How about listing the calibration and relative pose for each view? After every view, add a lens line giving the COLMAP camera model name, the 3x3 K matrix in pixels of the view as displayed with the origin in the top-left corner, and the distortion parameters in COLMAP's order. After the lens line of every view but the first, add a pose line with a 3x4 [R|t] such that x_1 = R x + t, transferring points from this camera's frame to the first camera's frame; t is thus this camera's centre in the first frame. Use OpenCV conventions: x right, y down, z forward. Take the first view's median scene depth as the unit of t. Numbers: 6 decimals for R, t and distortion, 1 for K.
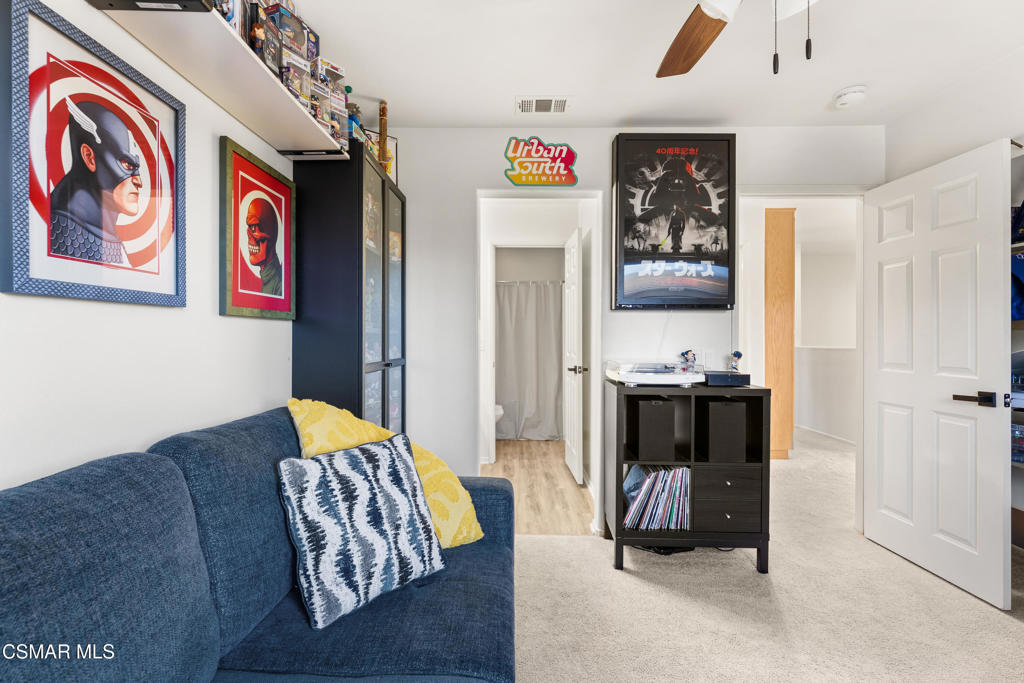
lens RADIAL K [[465.0, 0, 510.9], [0, 465.0, 339.8], [0, 0, 1]] dist [-0.001412, -0.000324]
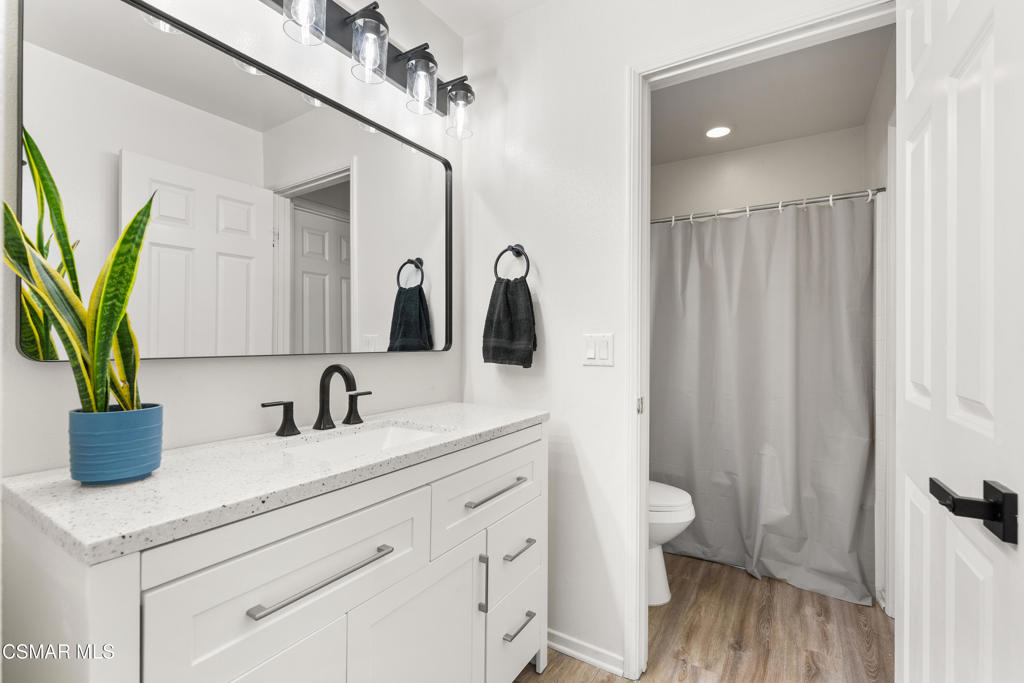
lens RADIAL K [[449.8, 0, 512.1], [0, 449.8, 342.4], [0, 0, 1]] dist [0.001390, 0.000028]
pose [[0.849069, 0.002081, -0.528278, 0.053666], [-0.004382, 0.999986, -0.003103, 0.005140], [0.528264, 0.004949, 0.849066, 0.541821]]
